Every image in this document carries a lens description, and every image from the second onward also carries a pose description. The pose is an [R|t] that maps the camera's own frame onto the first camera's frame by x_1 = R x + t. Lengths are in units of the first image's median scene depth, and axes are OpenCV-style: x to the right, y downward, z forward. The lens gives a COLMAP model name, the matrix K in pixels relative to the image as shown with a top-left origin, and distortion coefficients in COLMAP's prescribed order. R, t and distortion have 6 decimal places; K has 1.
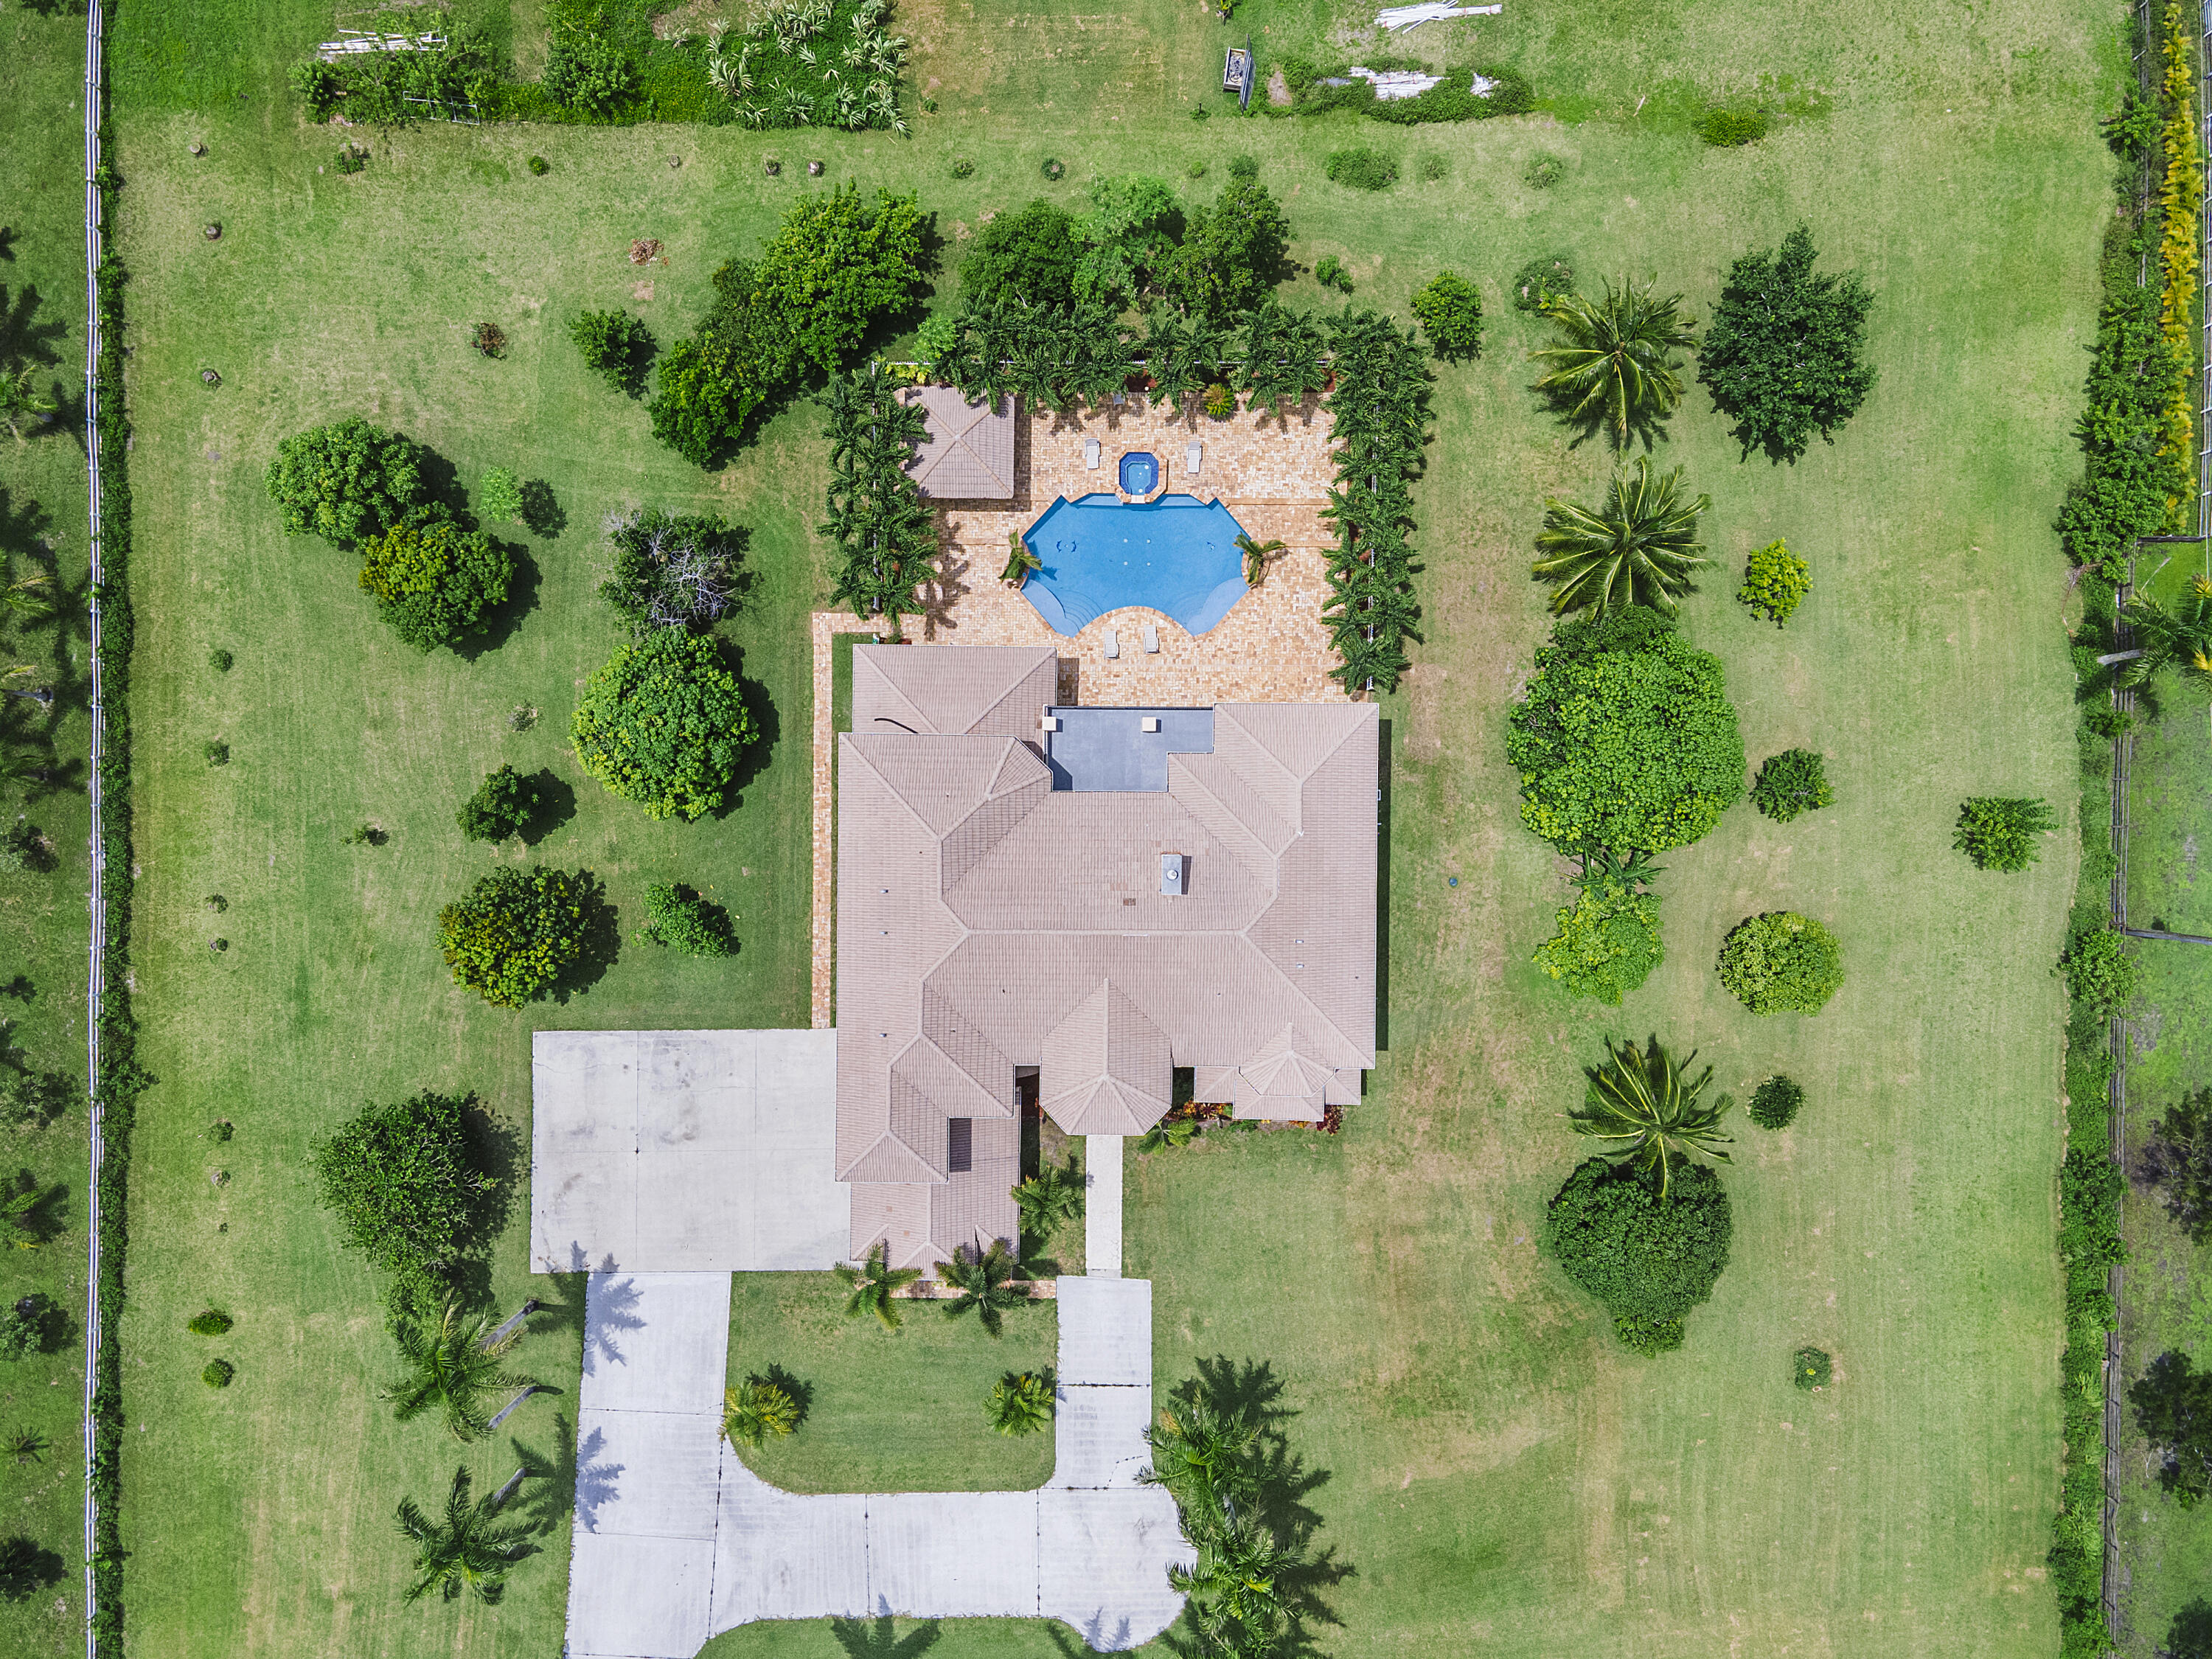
lens RADIAL K [[1603.2, 0, 1105.4], [0, 1603.2, 839.5], [0, 0, 1]] dist [0.048950, 0.001074]
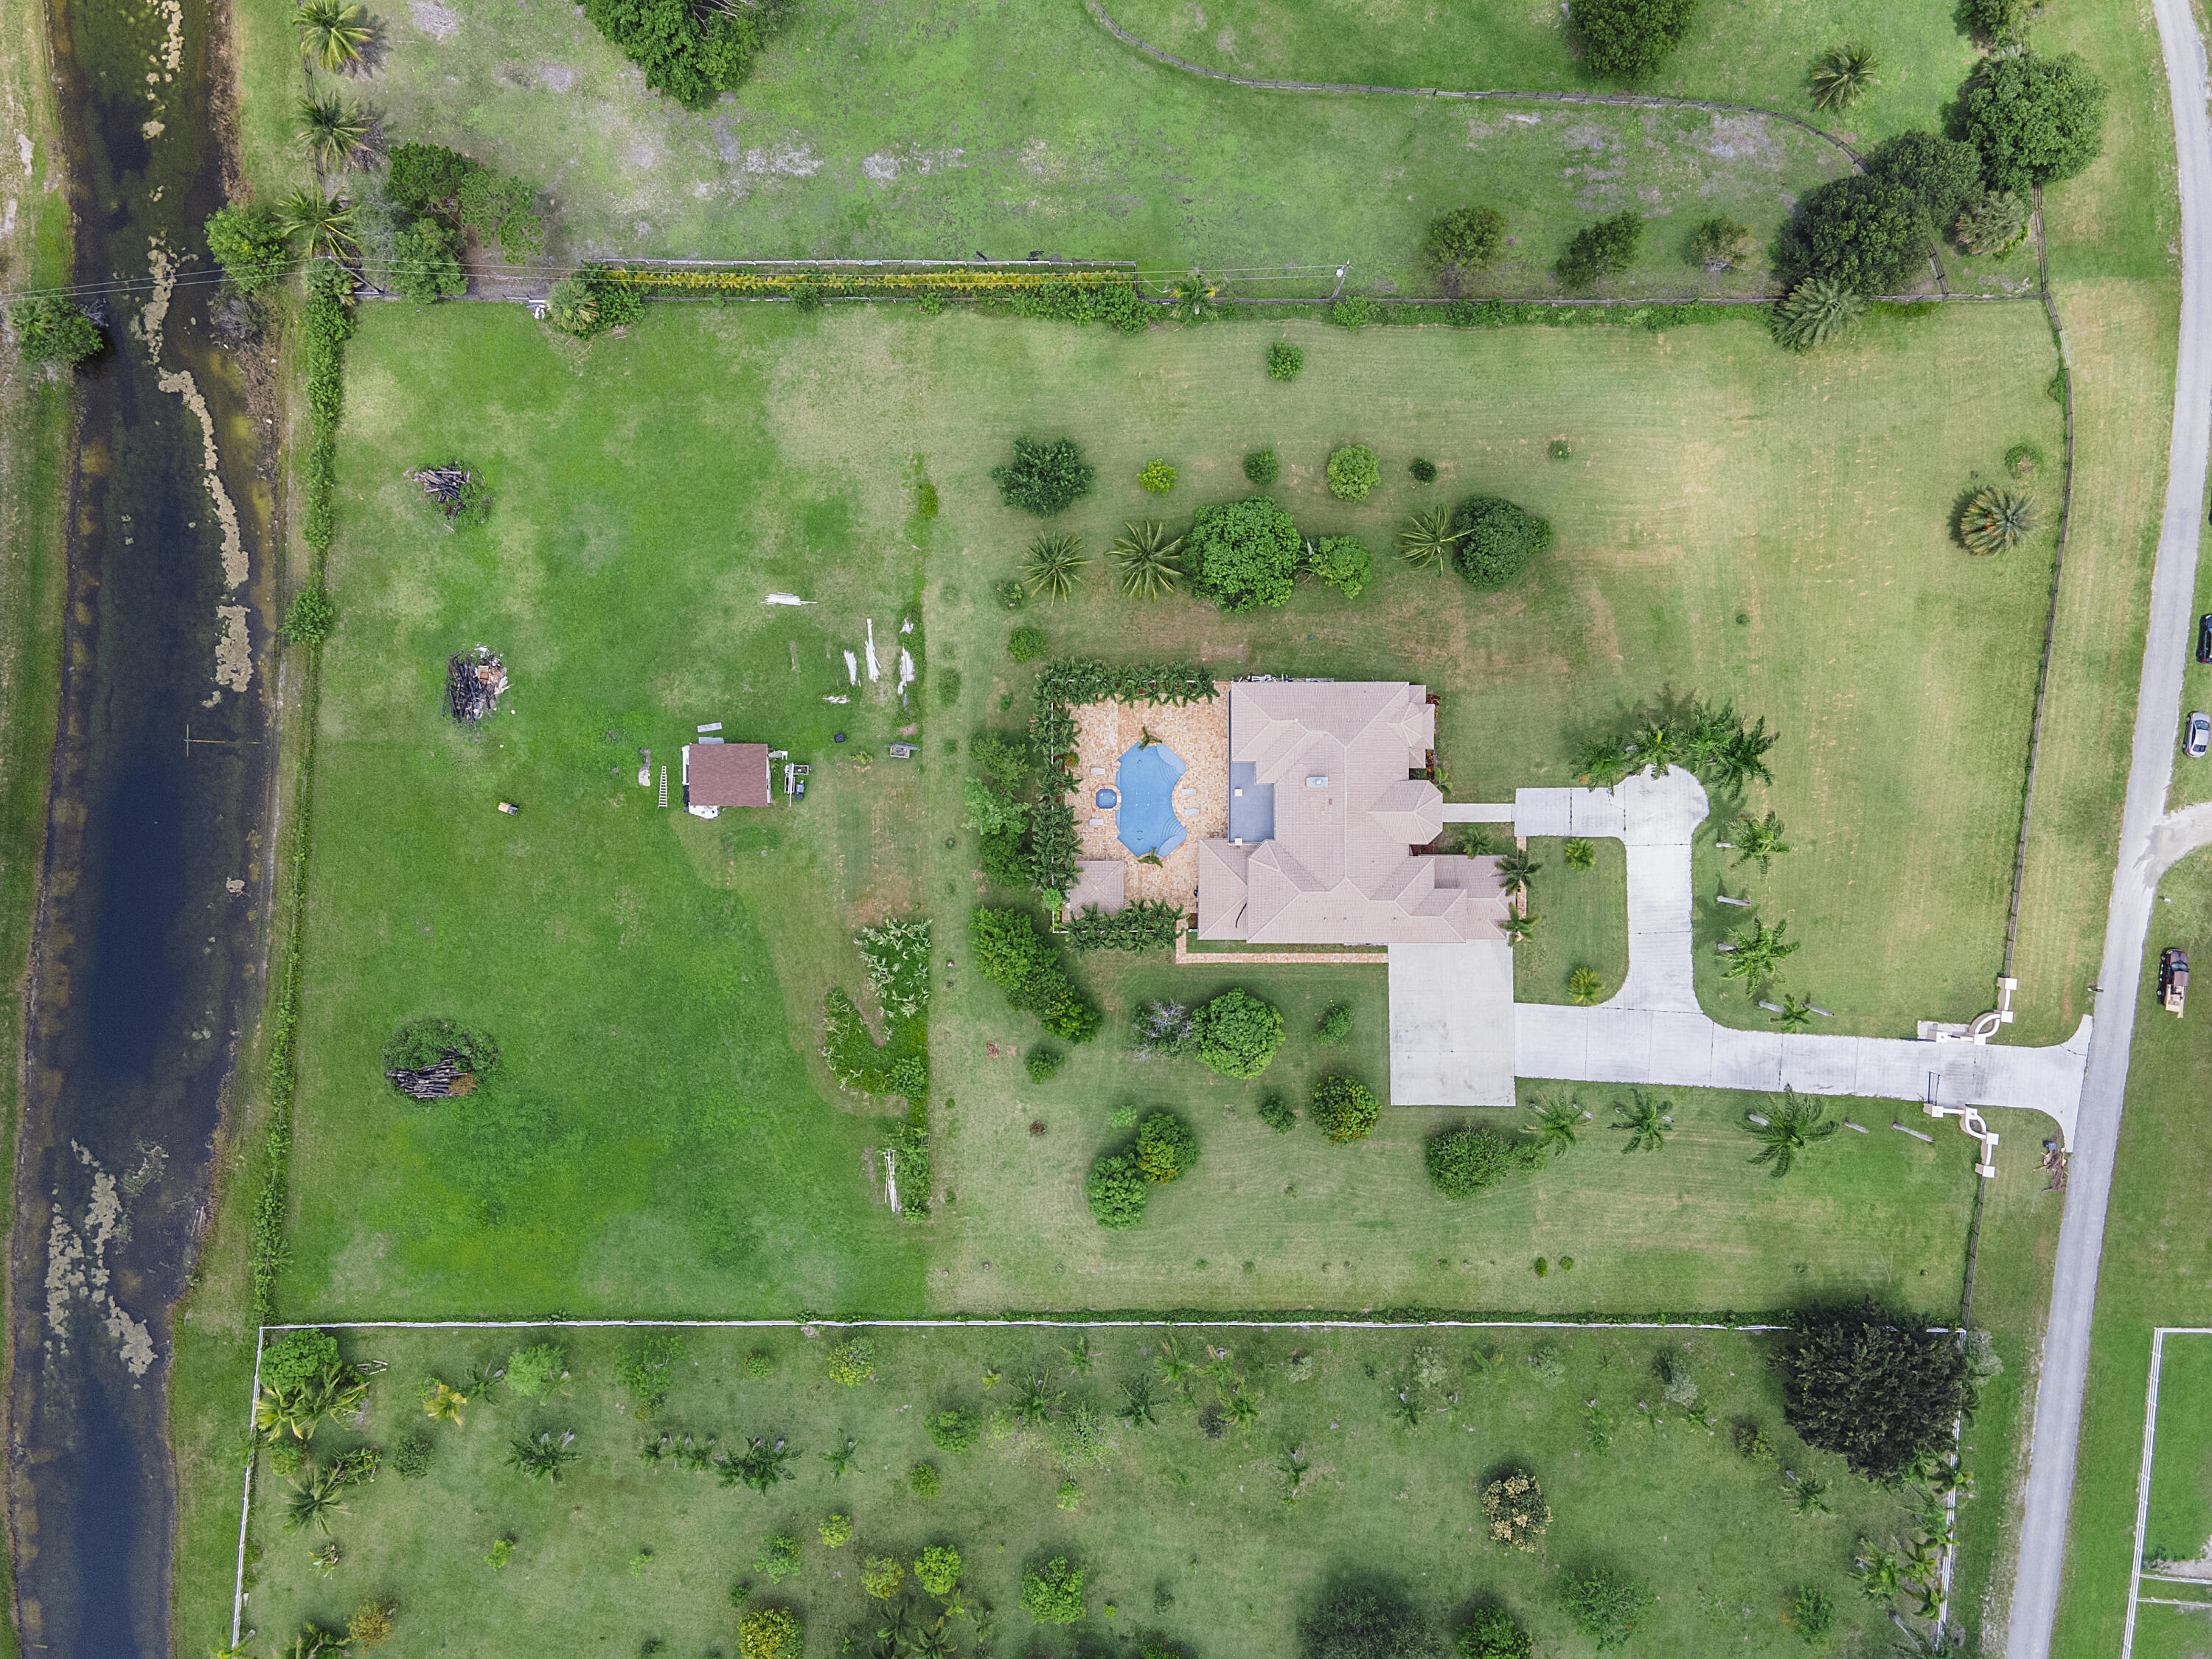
lens RADIAL K [[1603.2, 0, 1105.4], [0, 1603.2, 839.5], [0, 0, 1]] dist [0.048950, 0.001074]
pose [[-0.009138, -0.999912, -0.009595, -0.010390], [0.999663, -0.008901, -0.024406, -0.178291], [0.024318, -0.009815, 0.999656, -0.965583]]
